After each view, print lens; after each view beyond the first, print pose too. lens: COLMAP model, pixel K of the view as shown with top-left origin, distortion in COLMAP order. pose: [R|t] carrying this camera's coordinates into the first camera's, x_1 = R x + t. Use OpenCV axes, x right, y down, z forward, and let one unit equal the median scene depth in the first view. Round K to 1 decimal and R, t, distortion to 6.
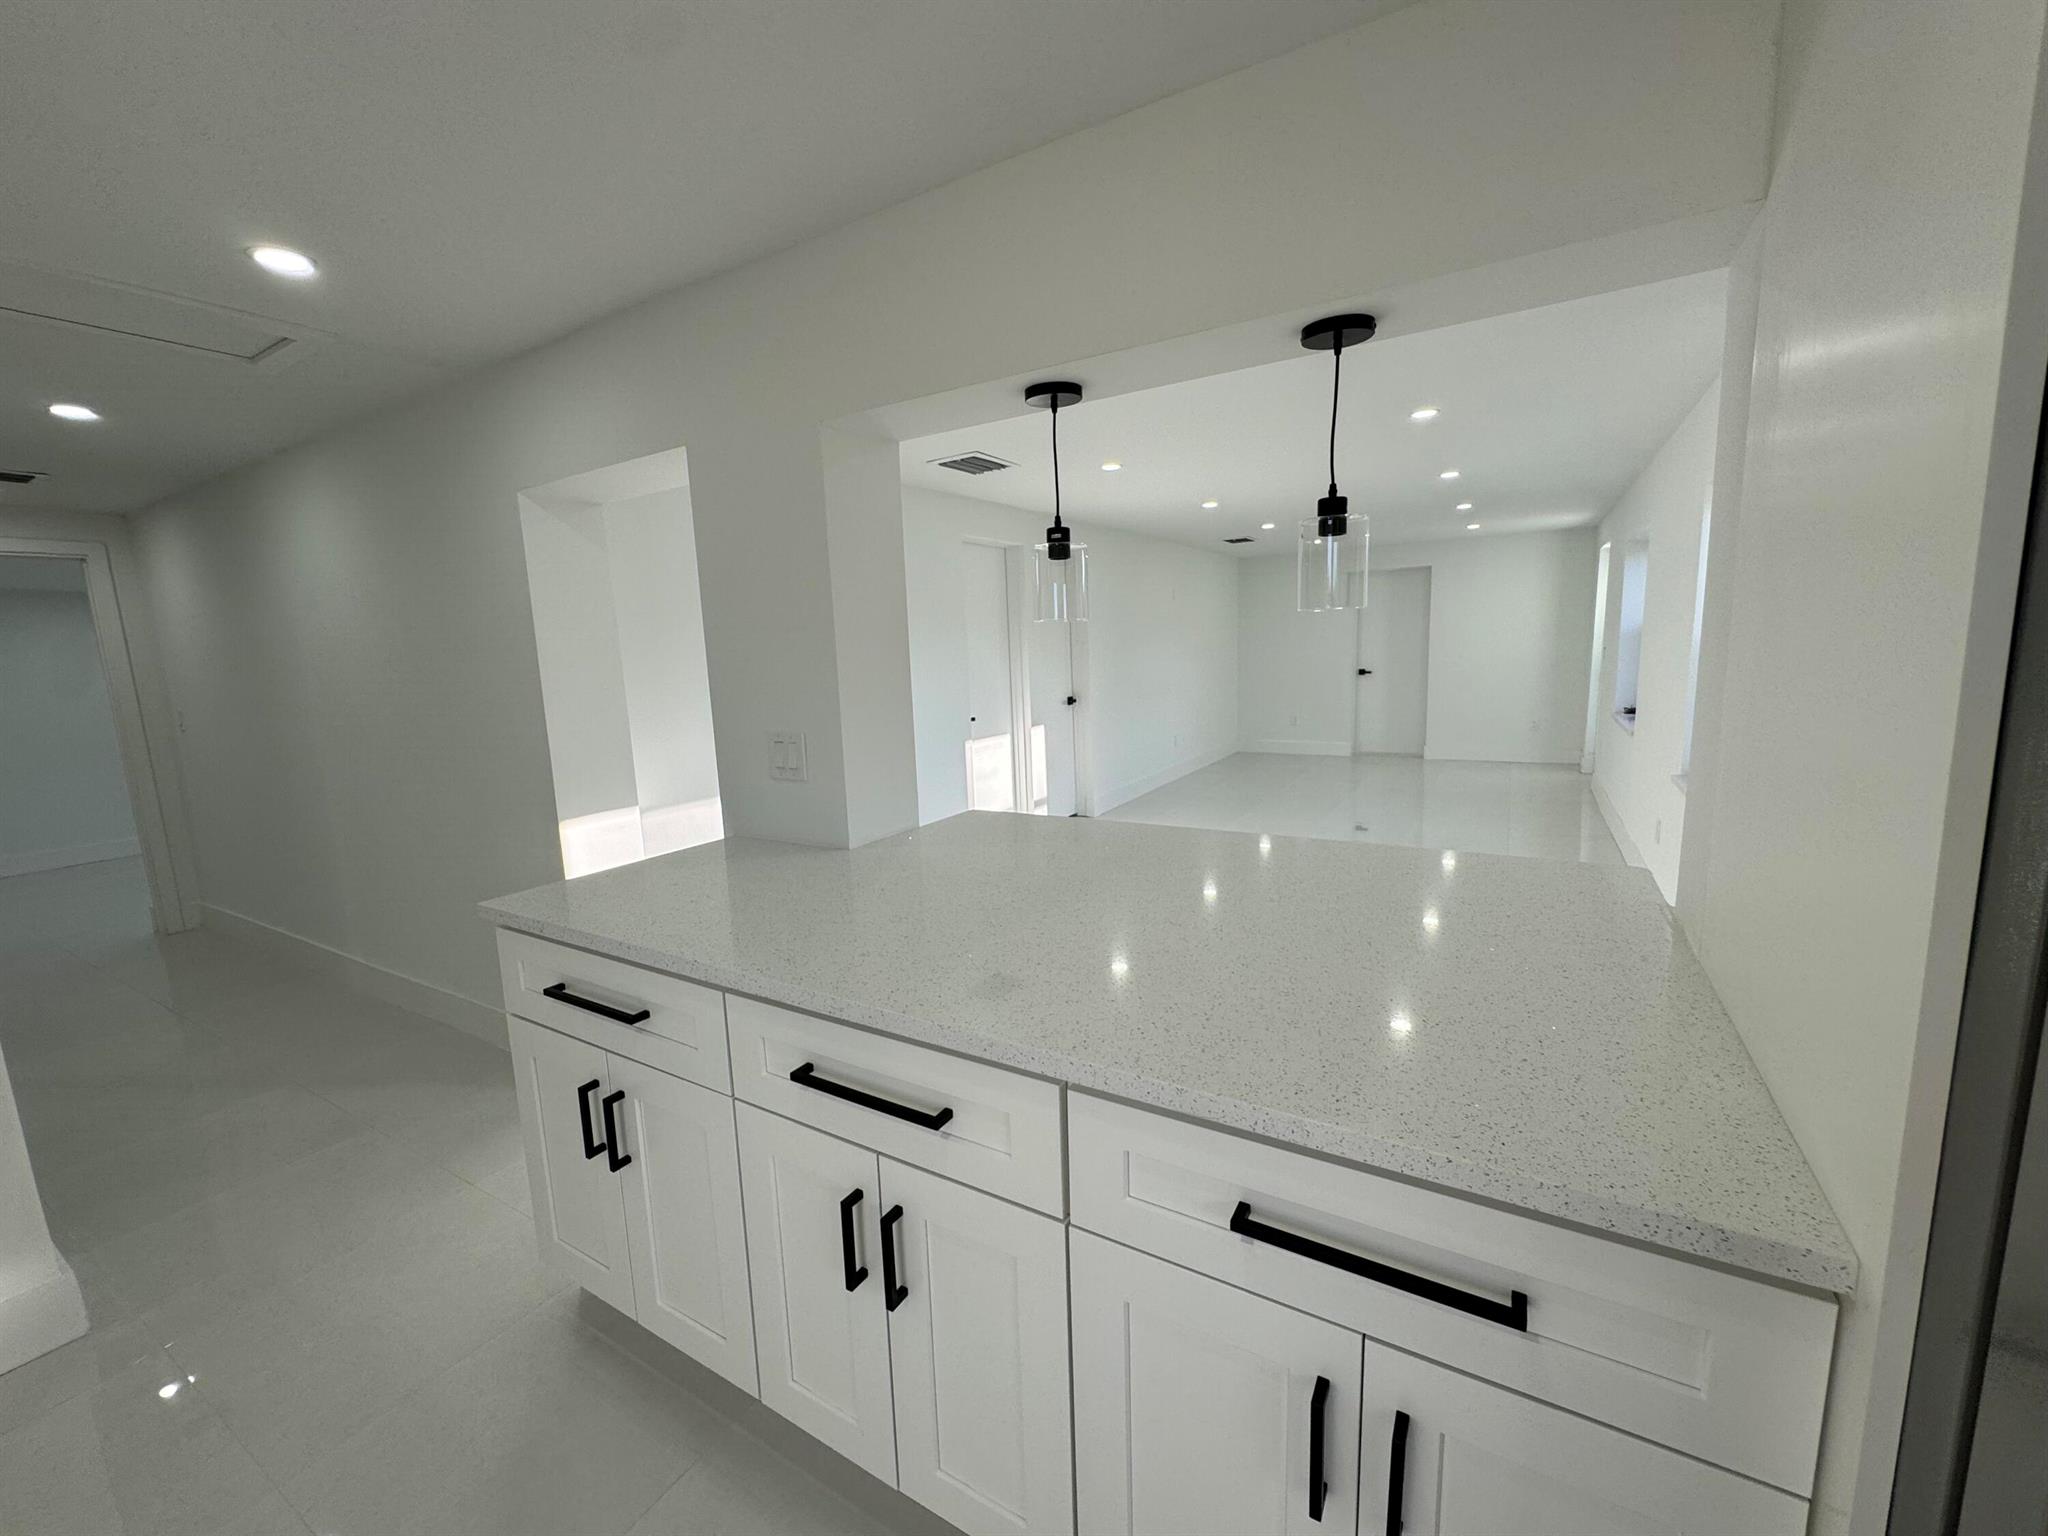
lens RADIAL K [[828.0, 0, 1017.3], [0, 828.0, 768.0], [0, 0, 1]] dist [-0.000617, -0.000487]
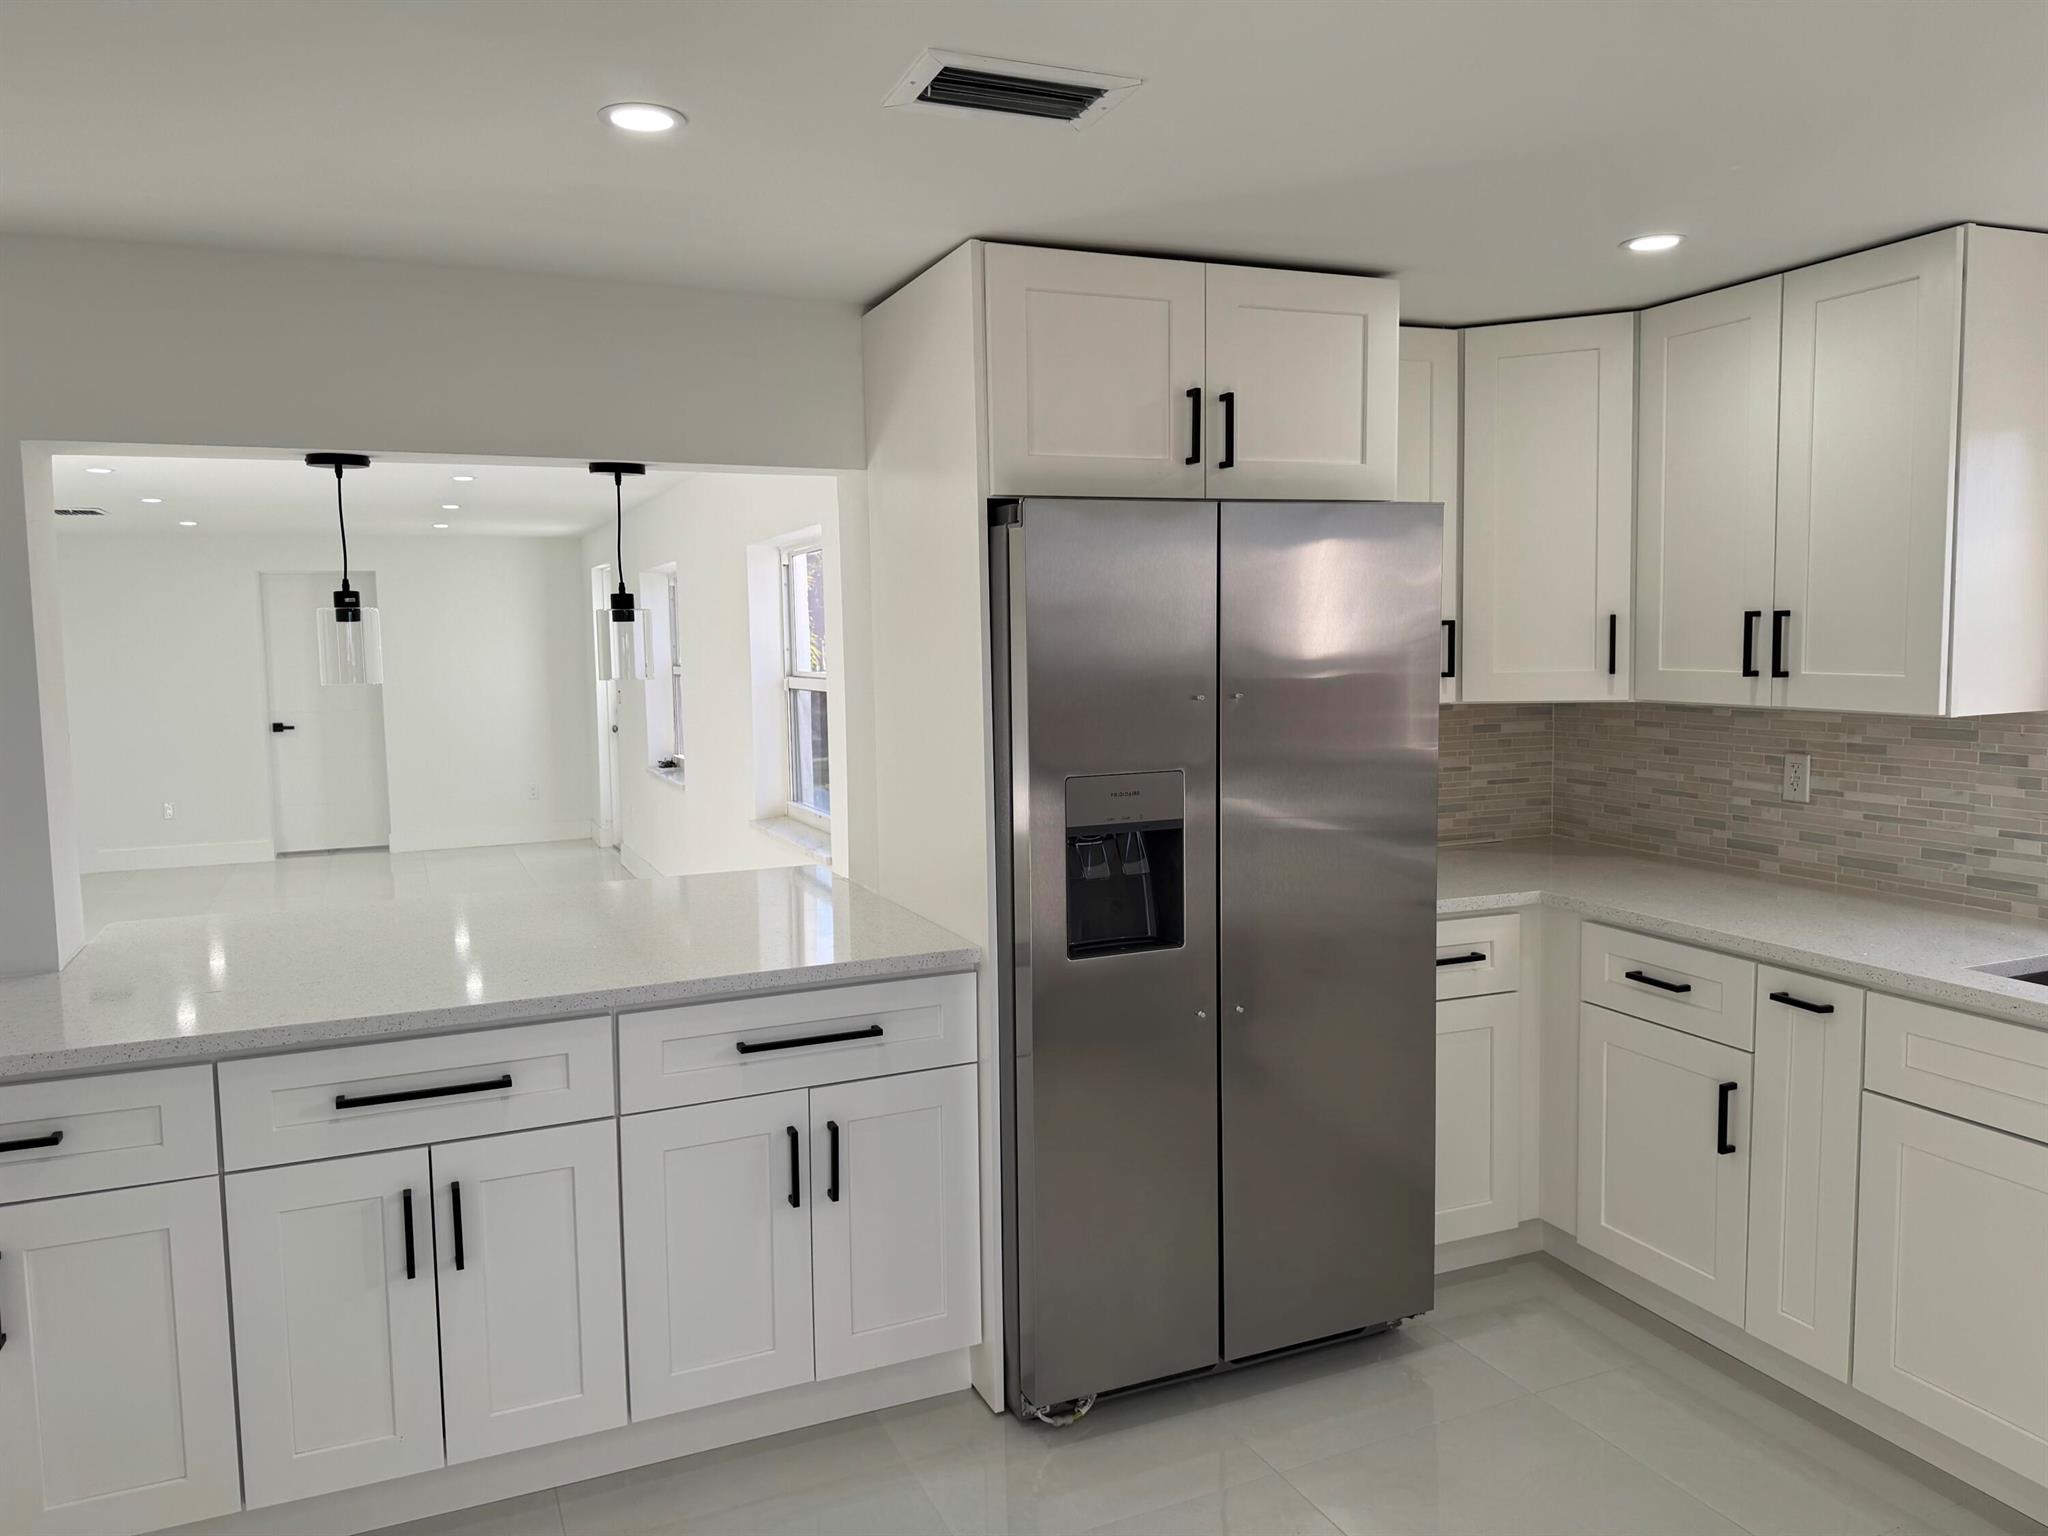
lens RADIAL K [[1450.3, 0, 1018.6], [0, 1450.3, 754.6], [0, 0, 1]] dist [0.062317, -0.093643]
pose [[0.588176, -0.038809, 0.807801, -0.891456], [0.114157, 0.992831, -0.035422, 0.055629], [-0.800635, 0.113050, 0.588390, -0.641144]]
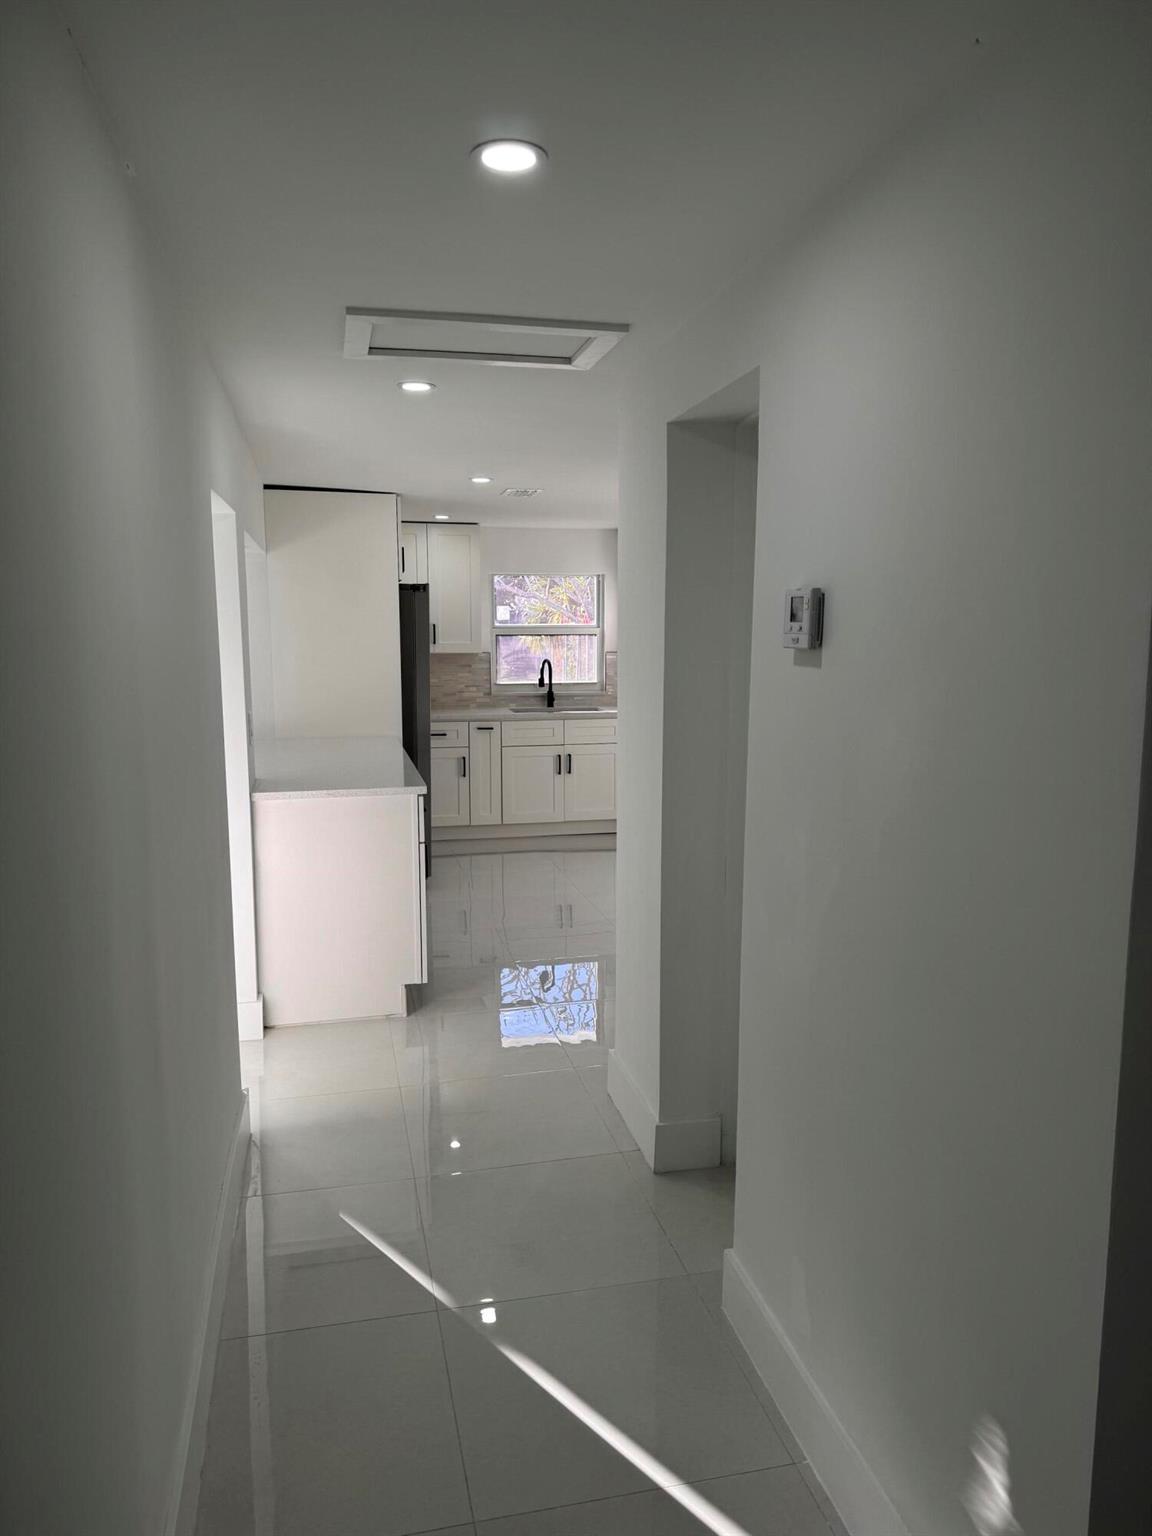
lens RADIAL K [[1087.7, 0, 580.7], [0, 1087.7, 769.8], [0, 0, 1]] dist [0.062317, -0.093643]
pose [[-0.696981, -0.056754, 0.714840, -2.871663], [0.135490, 0.968485, 0.208997, -0.418385], [-0.704173, 0.242521, -0.667326, 2.832033]]
